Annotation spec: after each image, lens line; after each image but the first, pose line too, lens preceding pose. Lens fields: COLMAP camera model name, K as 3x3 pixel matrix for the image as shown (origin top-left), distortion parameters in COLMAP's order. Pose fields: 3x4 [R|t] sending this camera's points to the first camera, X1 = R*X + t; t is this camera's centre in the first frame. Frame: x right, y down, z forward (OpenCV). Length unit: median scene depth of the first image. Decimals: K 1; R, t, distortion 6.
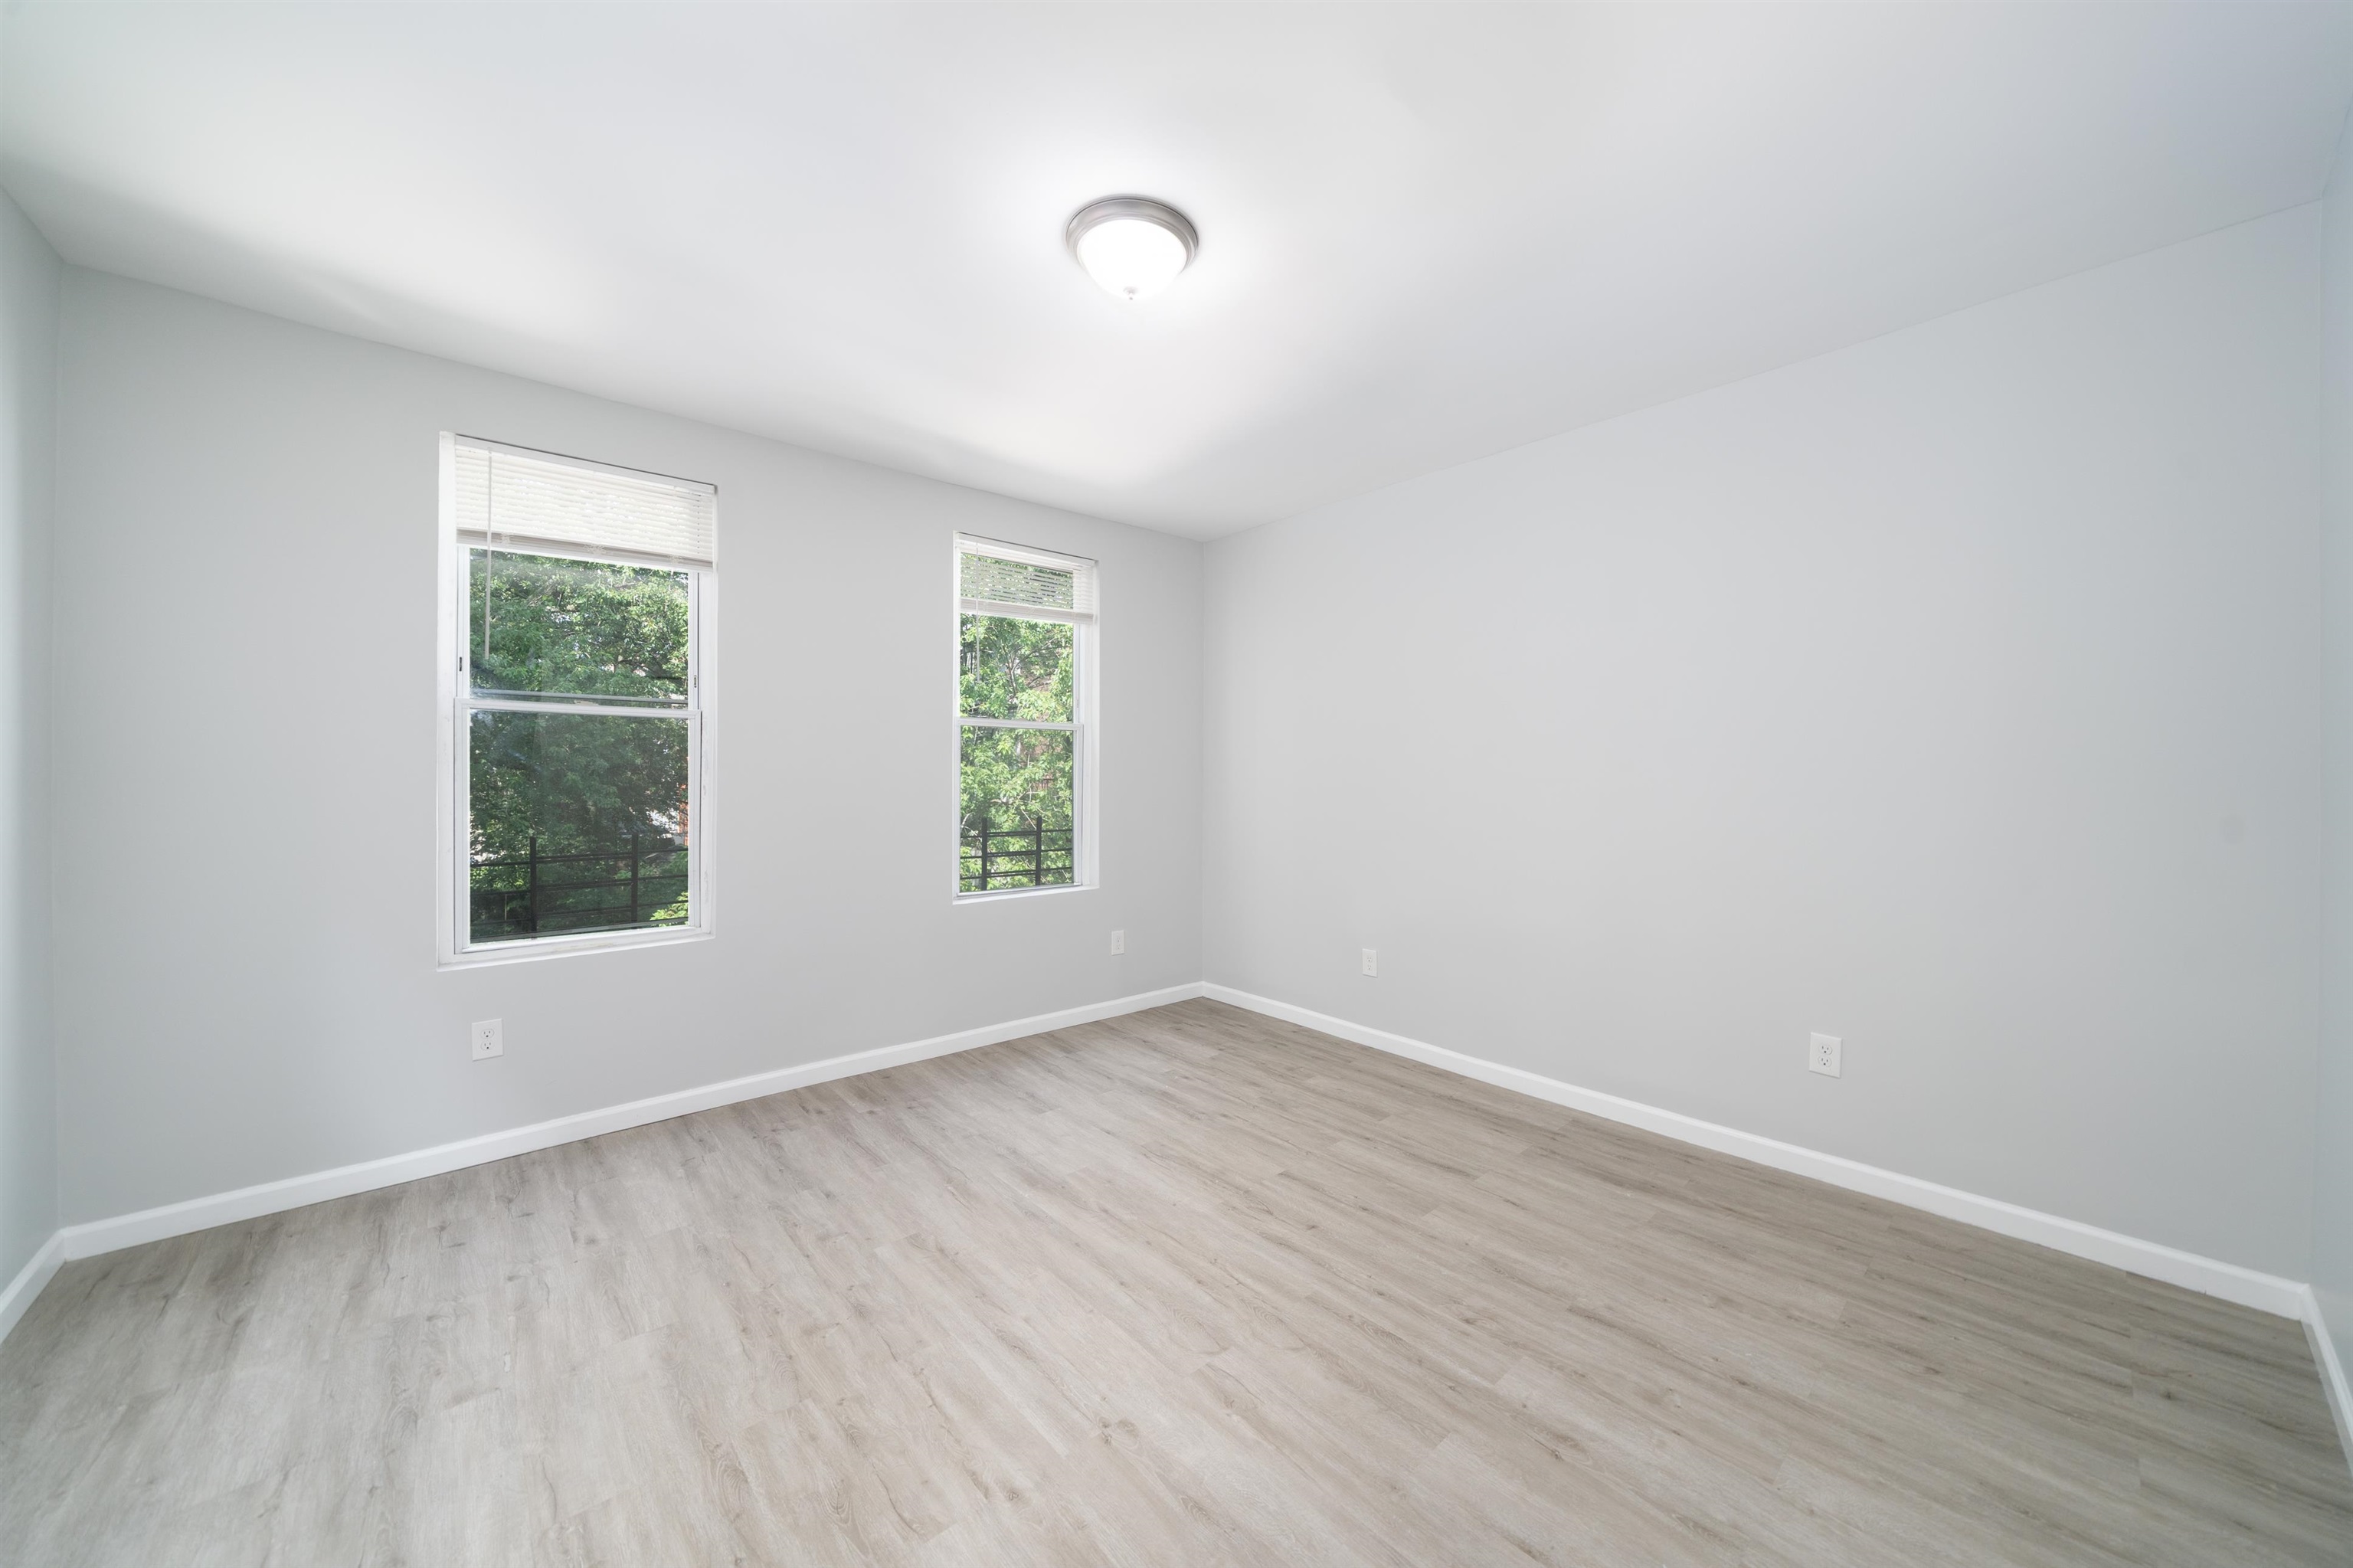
lens RADIAL K [[811.2, 0, 1176.5], [0, 811.2, 784.0], [0, 0, 1]] dist [-0.001486, 0.000093]
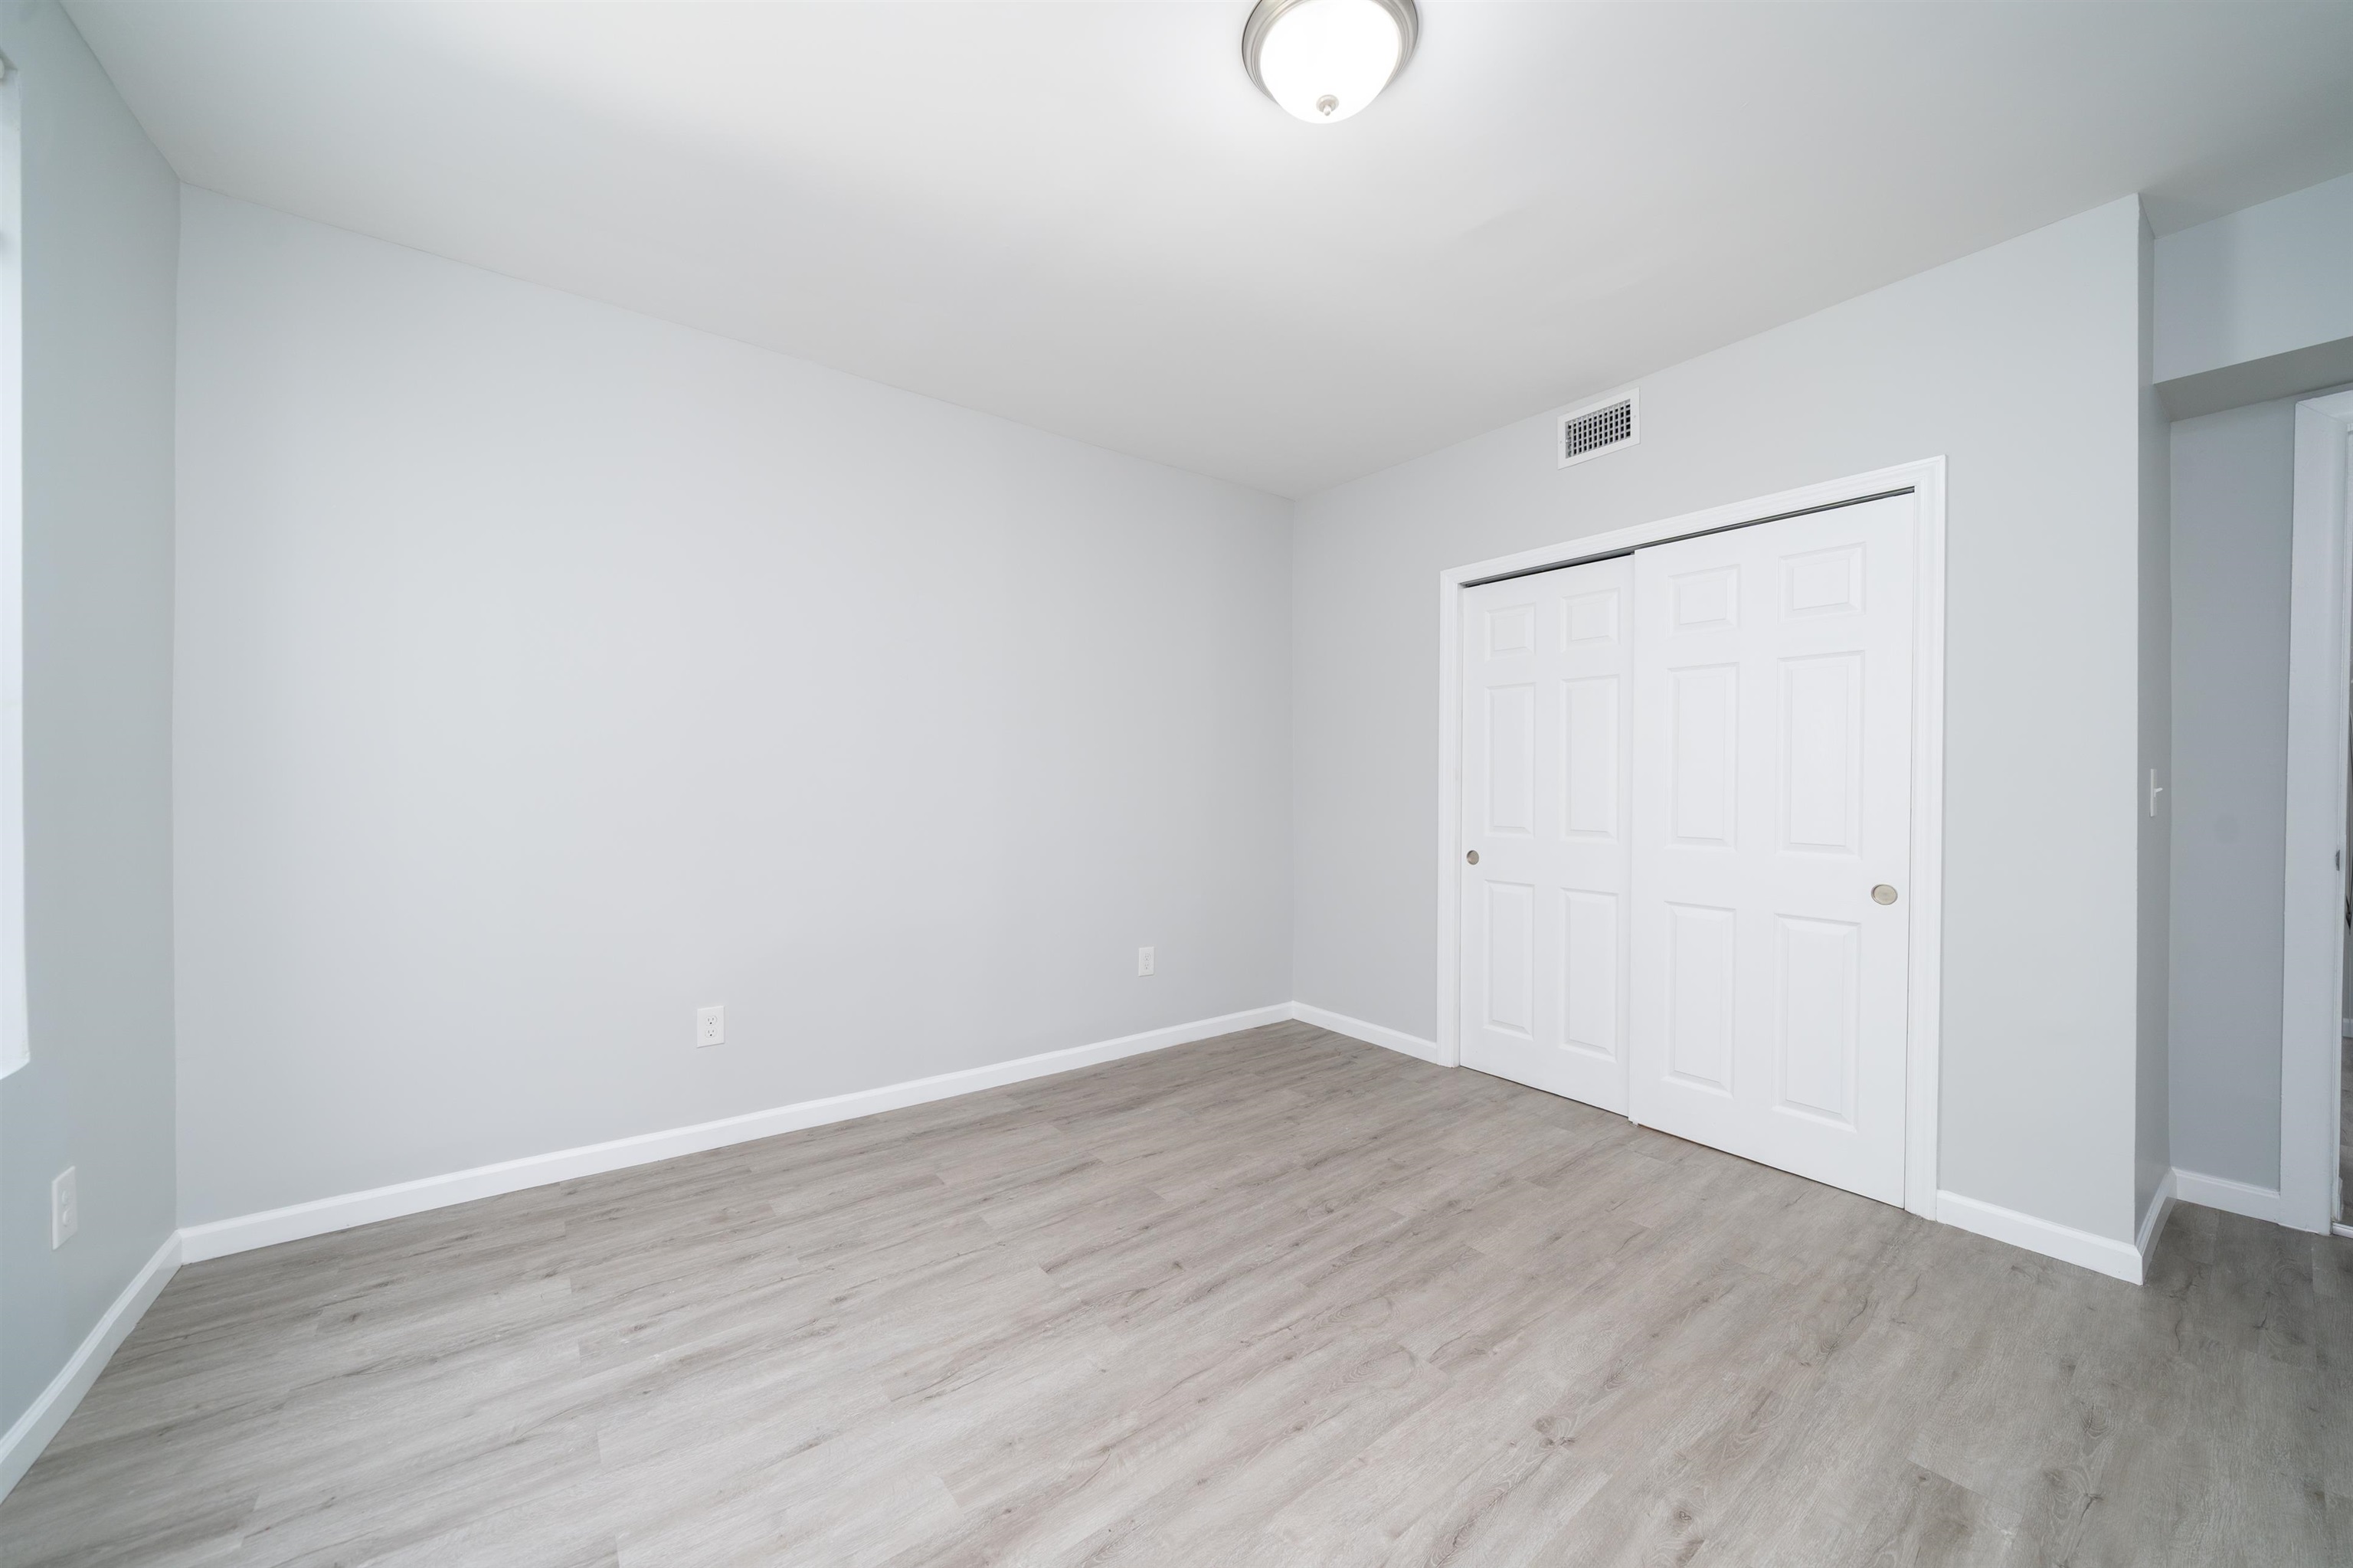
lens RADIAL K [[878.4, 0, 1164.9], [0, 878.4, 789.7], [0, 0, 1]] dist [-0.000558, -0.000099]
pose [[0.067812, -0.009457, 0.997653, -0.705458], [-0.000661, 0.999954, 0.009524, 0.026607], [-0.997698, -0.001305, 0.067803, 0.875072]]
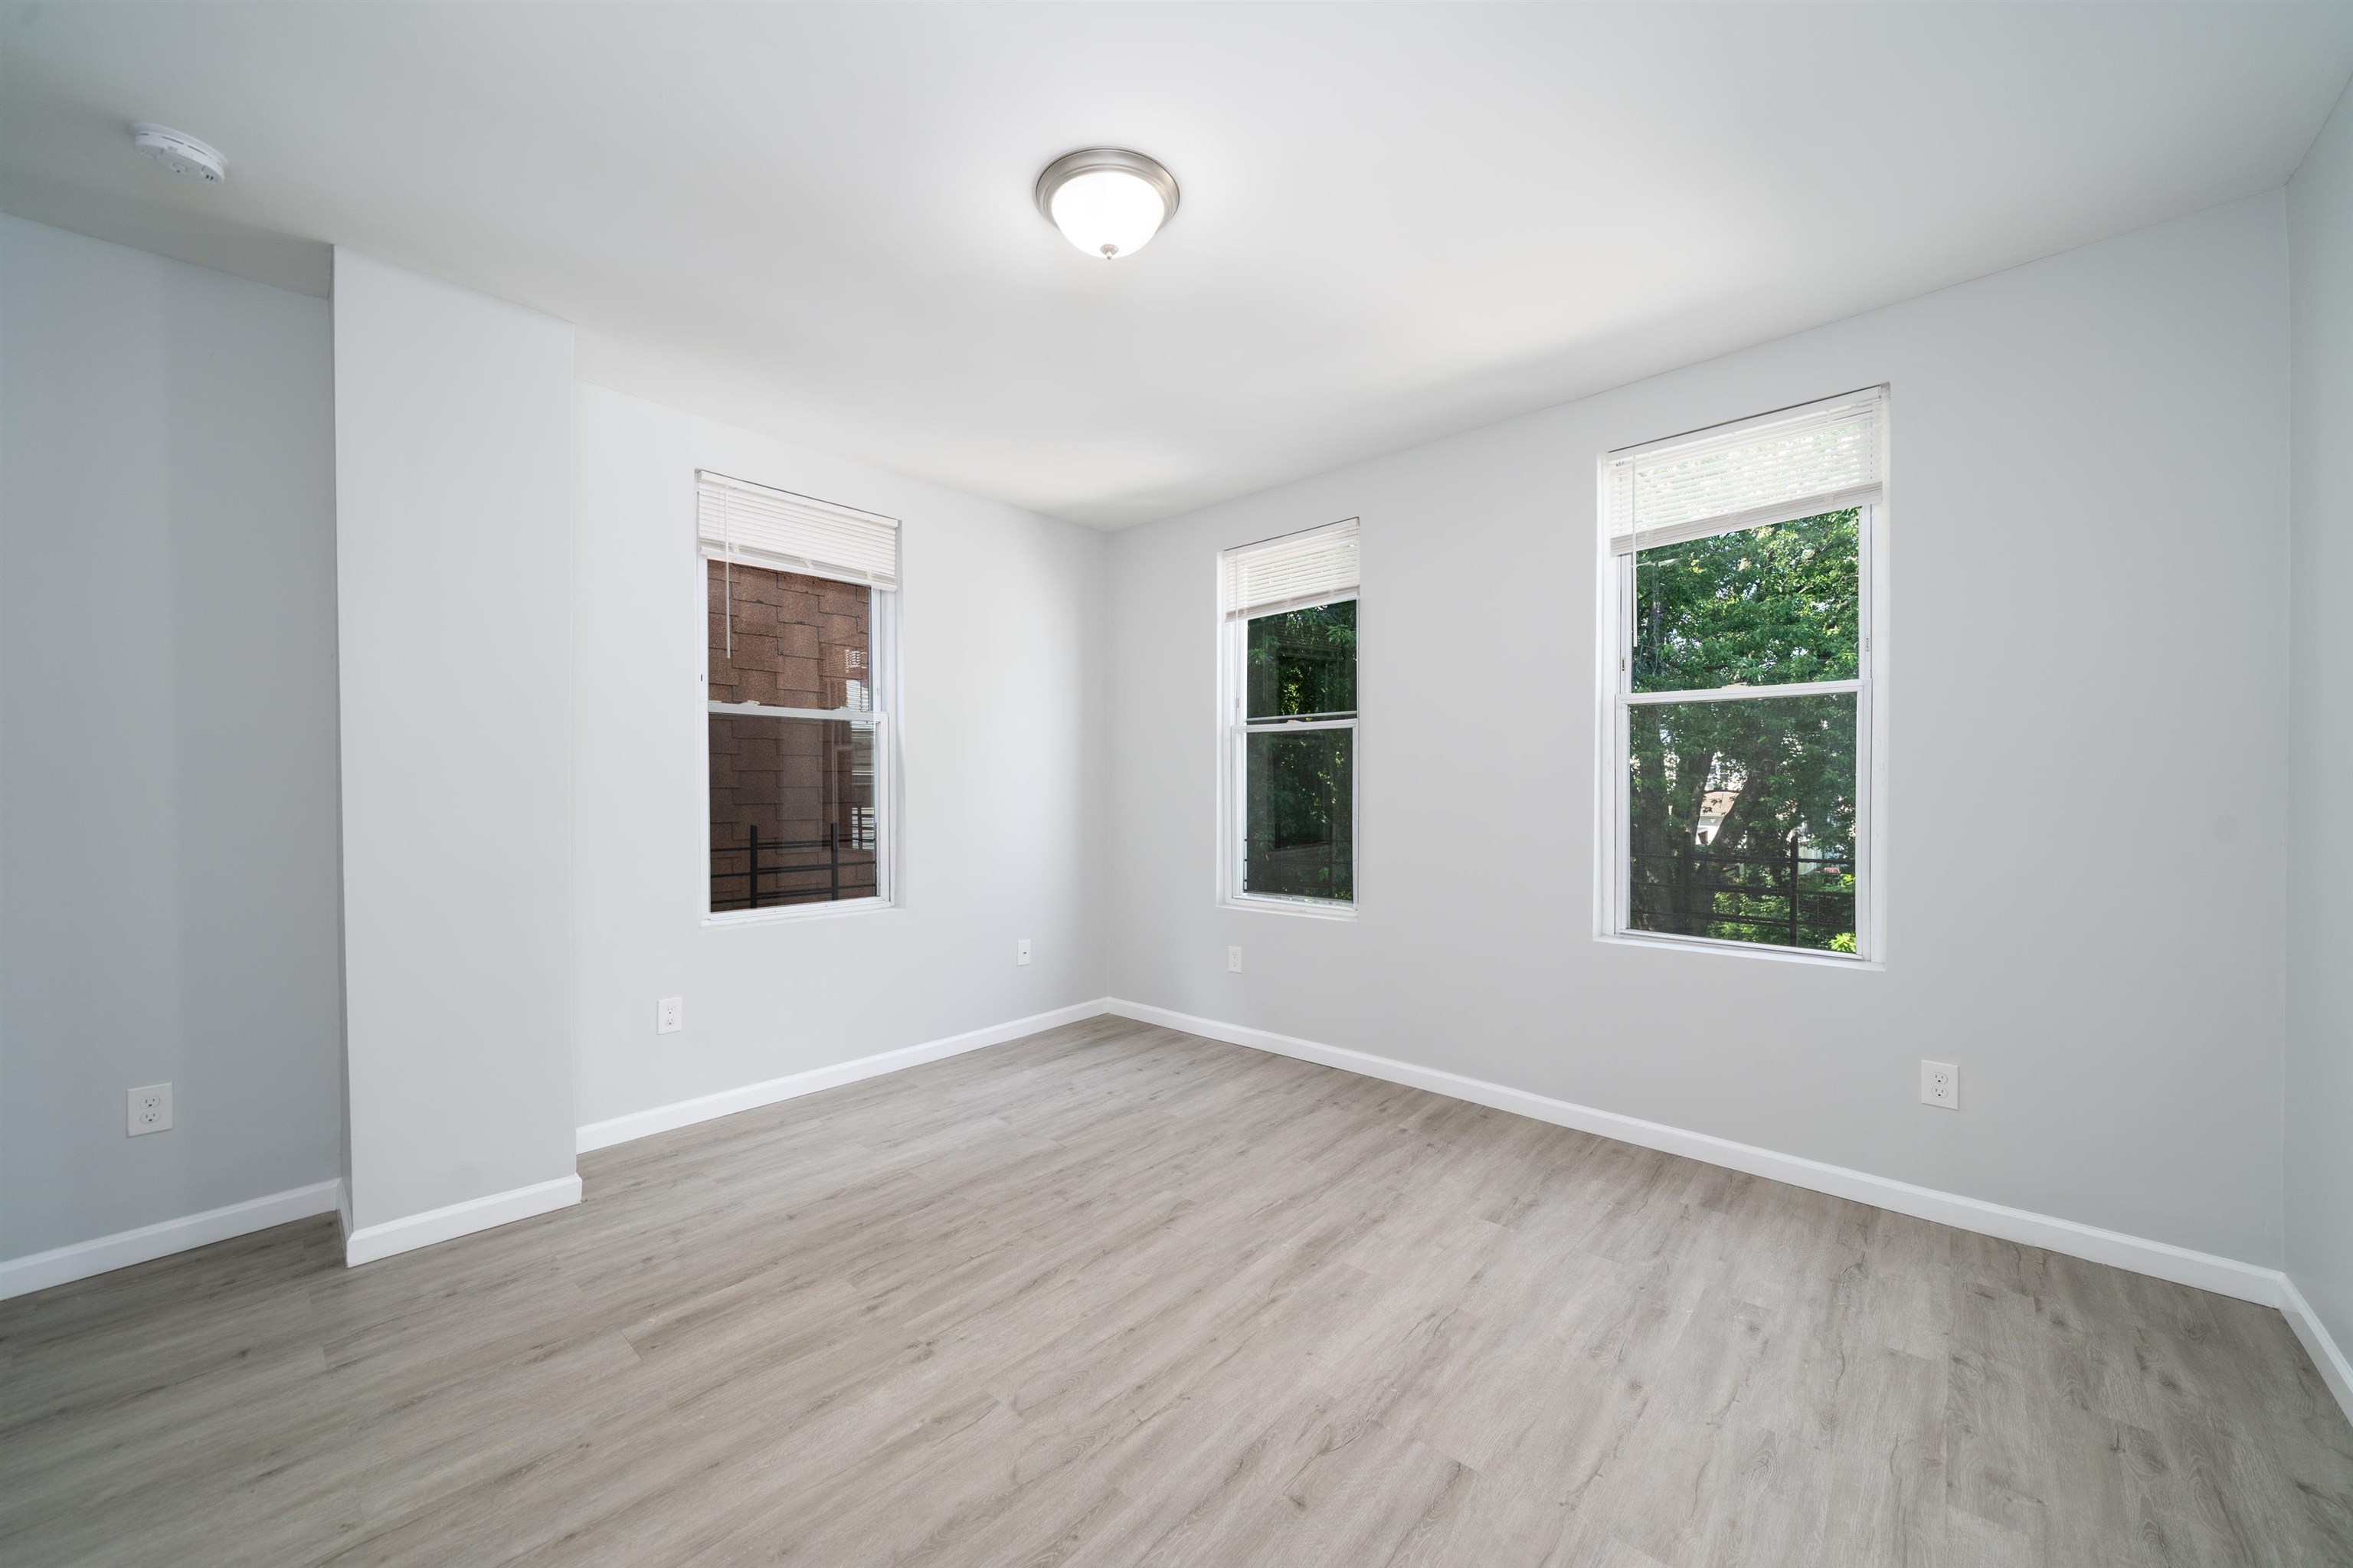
lens RADIAL K [[878.4, 0, 1164.9], [0, 878.4, 789.7], [0, 0, 1]] dist [-0.000558, -0.000099]
pose [[0.110293, 0.005215, -0.993885, 0.745809], [0.000944, 0.999985, 0.005351, 0.006131], [0.993899, -0.001528, 0.110286, 0.762518]]
